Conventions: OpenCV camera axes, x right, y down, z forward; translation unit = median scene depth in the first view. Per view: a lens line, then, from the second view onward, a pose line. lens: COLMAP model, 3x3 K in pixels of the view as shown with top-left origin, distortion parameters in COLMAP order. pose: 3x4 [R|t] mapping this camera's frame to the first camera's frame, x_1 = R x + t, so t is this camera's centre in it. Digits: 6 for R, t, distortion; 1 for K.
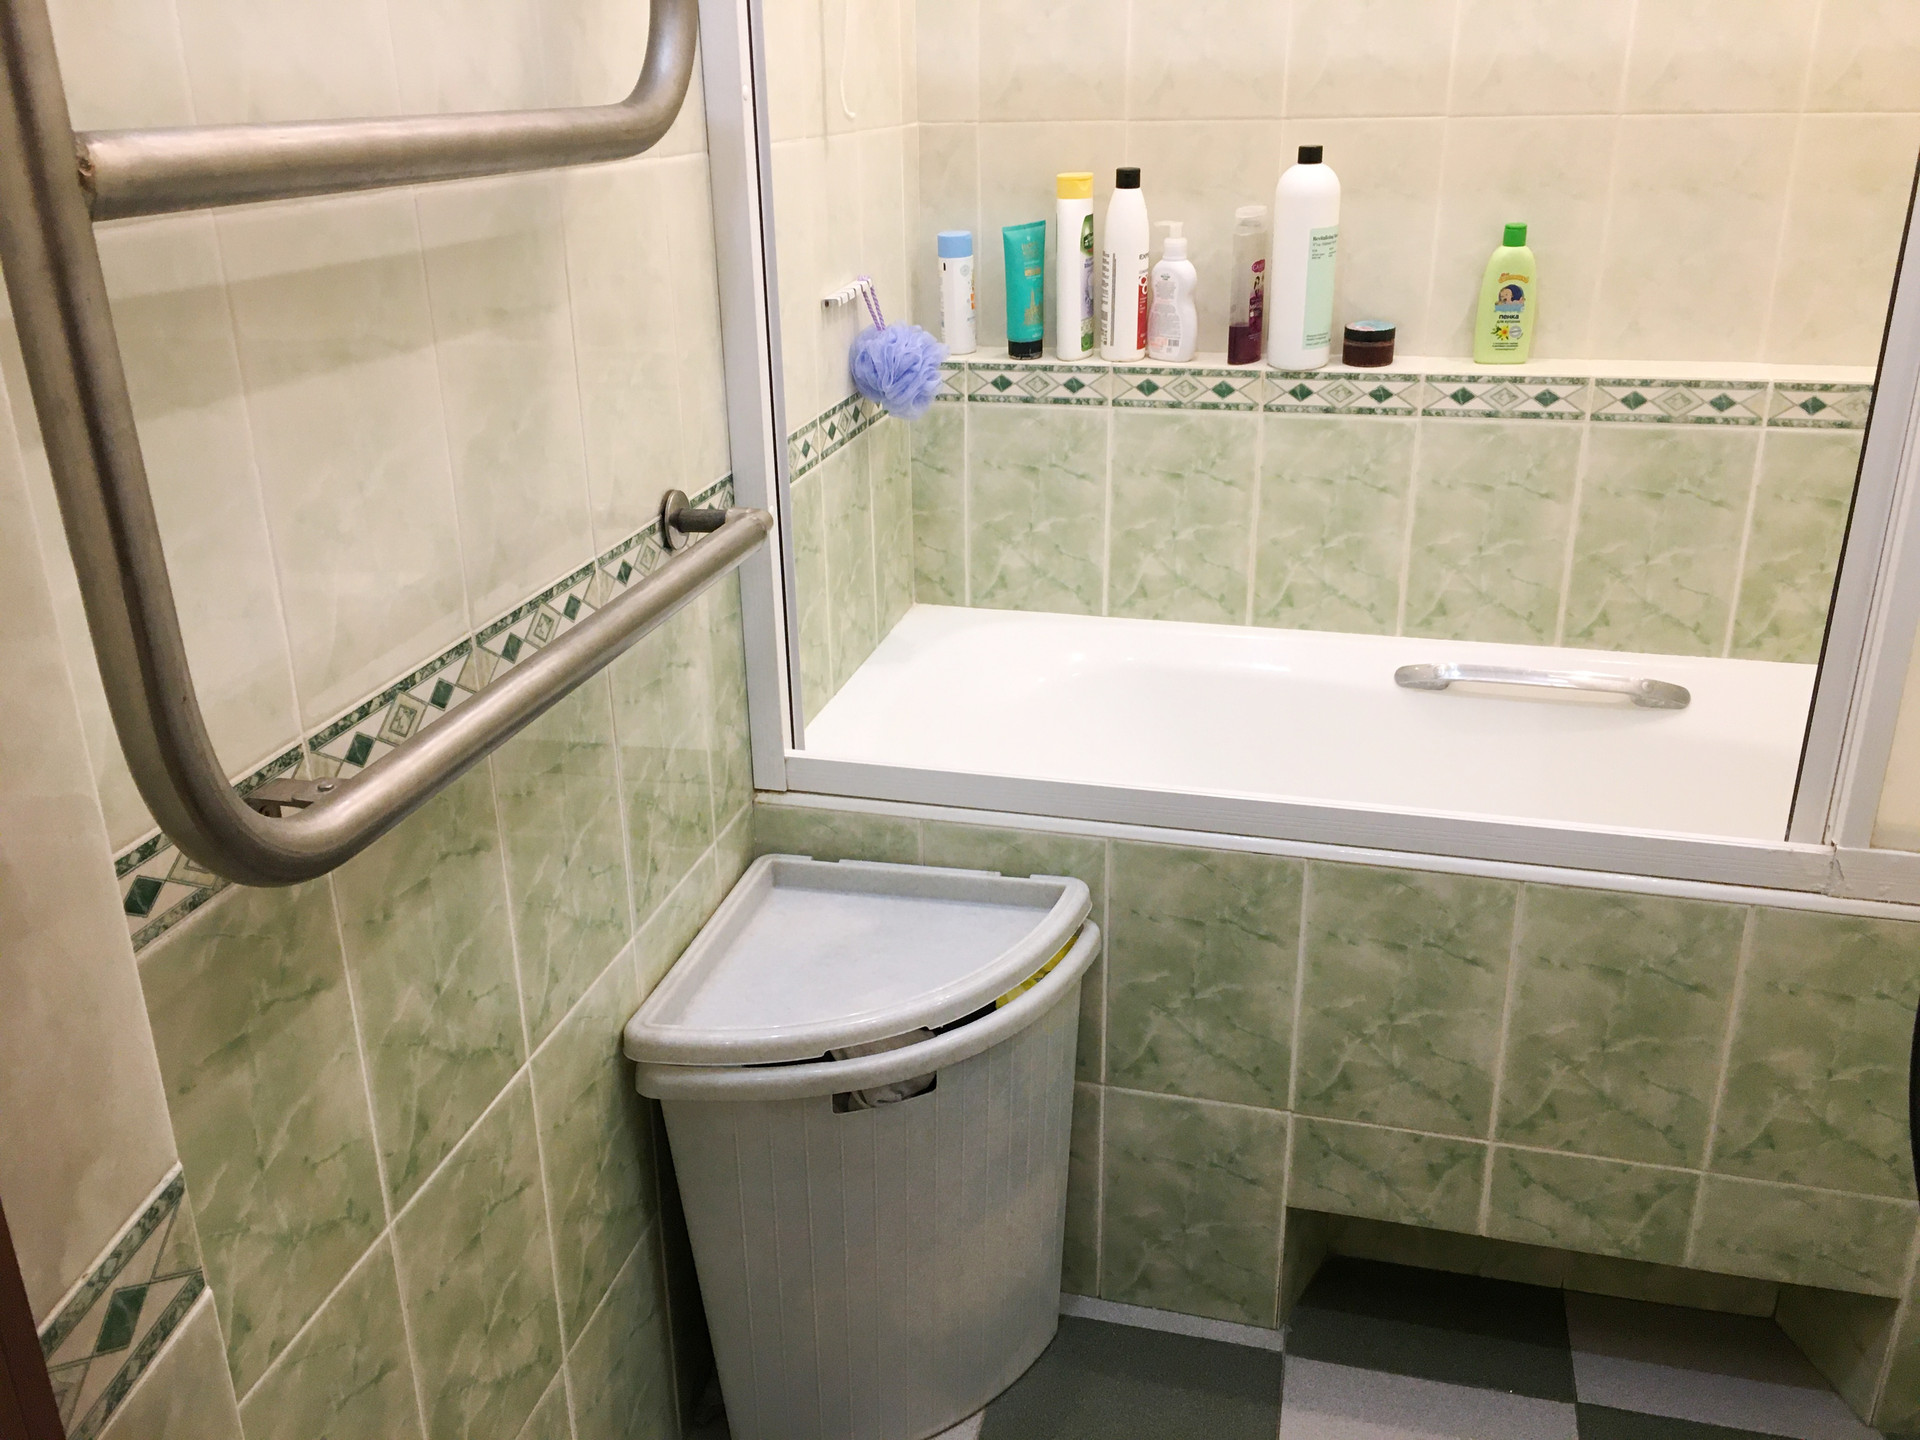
lens RADIAL K [[1628.3, 0, 960.0], [0, 1628.3, 720.0], [0, 0, 1]] dist [0.085544, -0.108463]
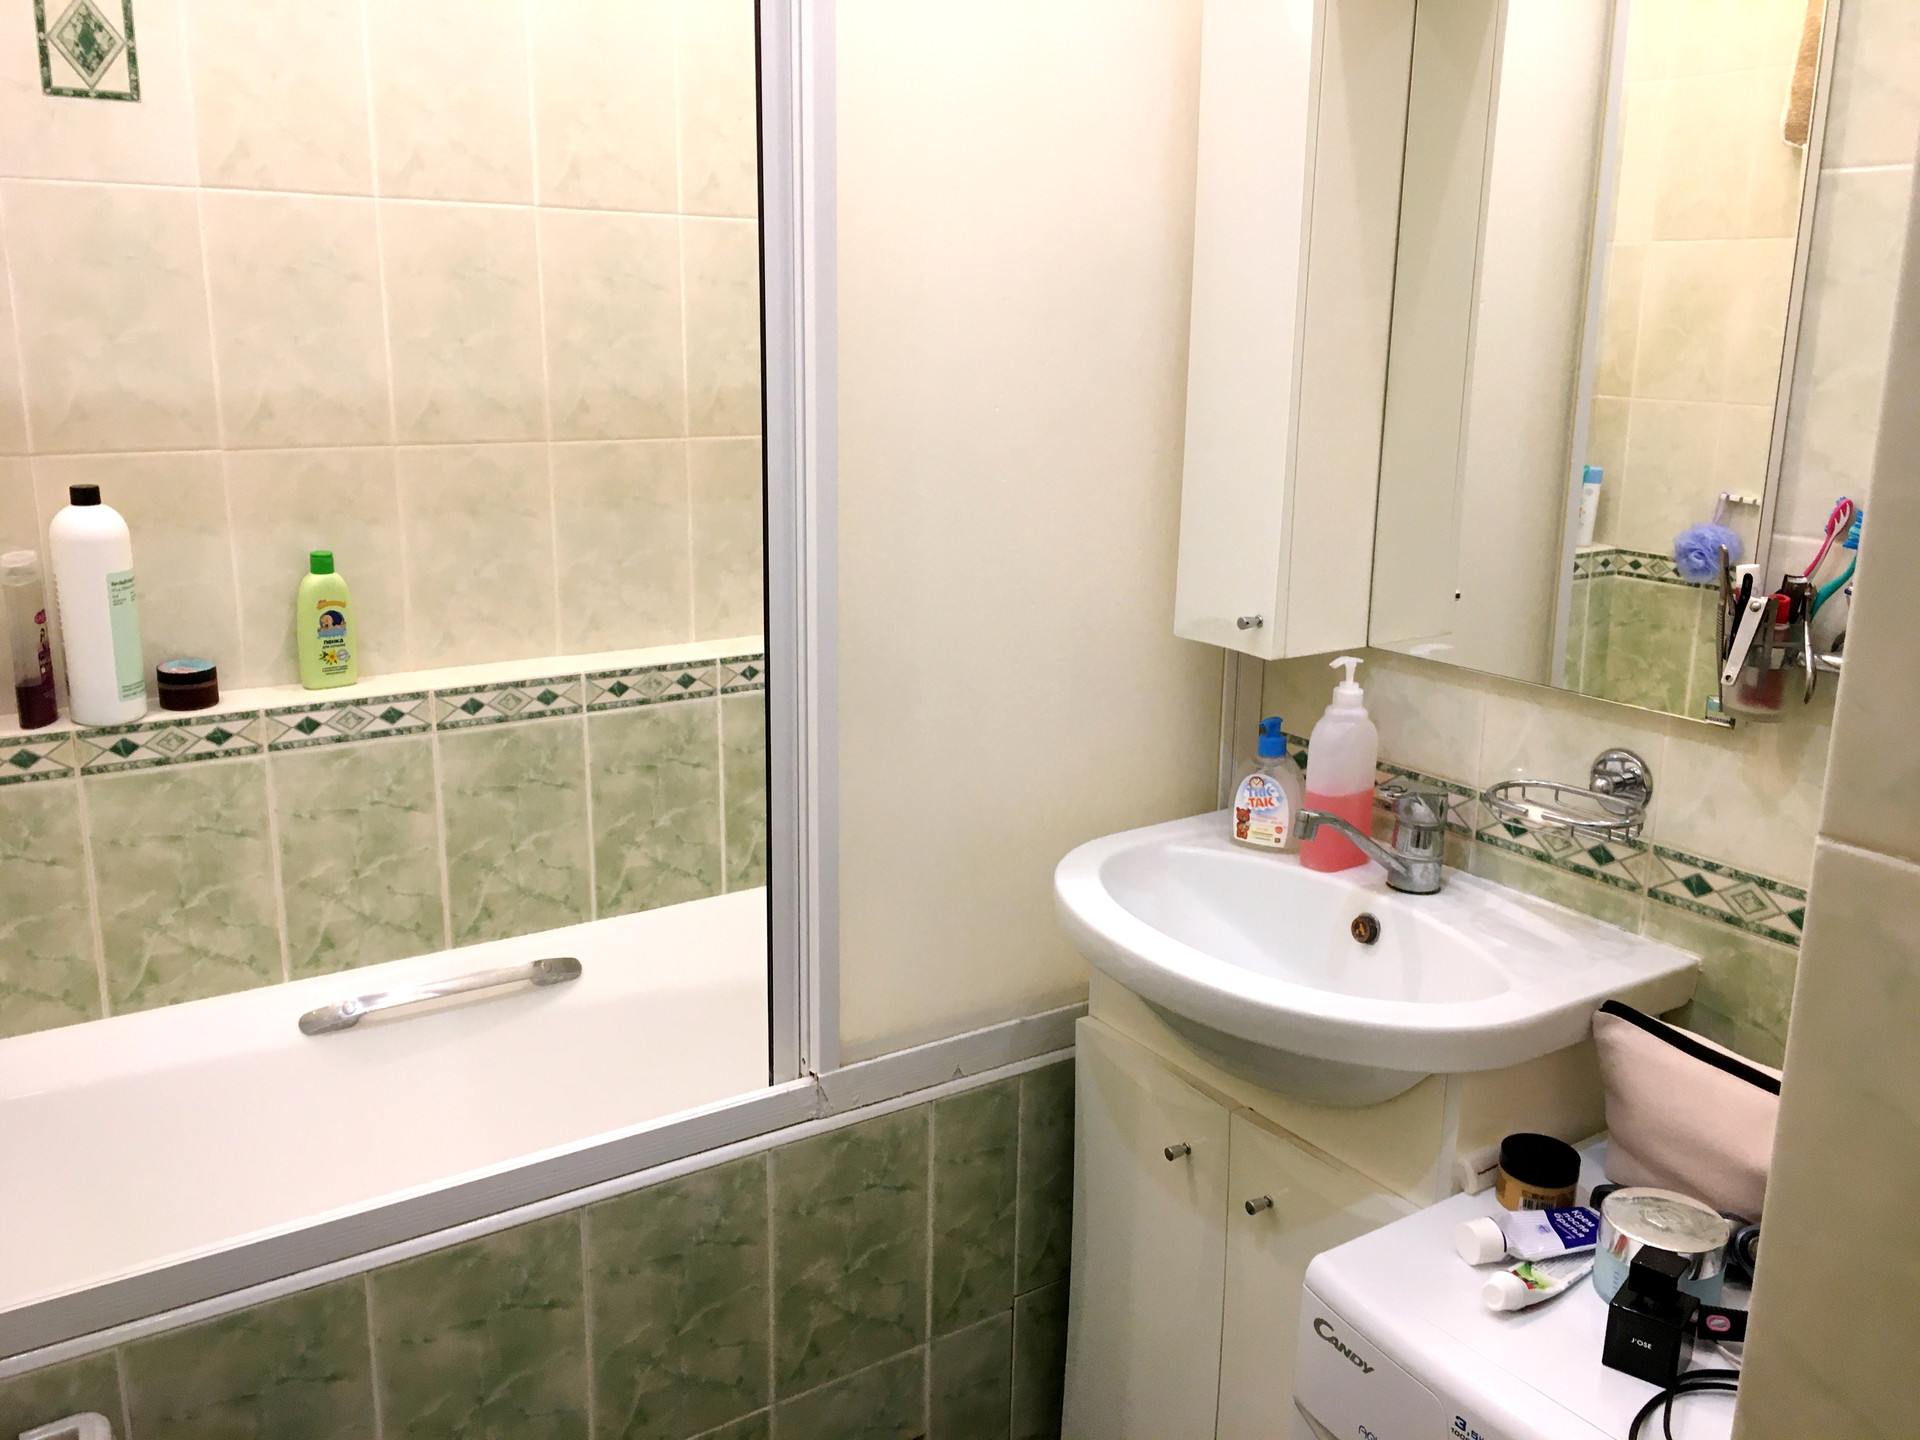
lens RADIAL K [[1628.3, 0, 960.0], [0, 1628.3, 720.0], [0, 0, 1]] dist [0.085544, -0.108463]
pose [[0.661043, -0.158120, 0.733499, -0.147337], [0.252876, 0.967305, -0.019376, -0.084274], [-0.706453, 0.198293, 0.679415, 0.073673]]
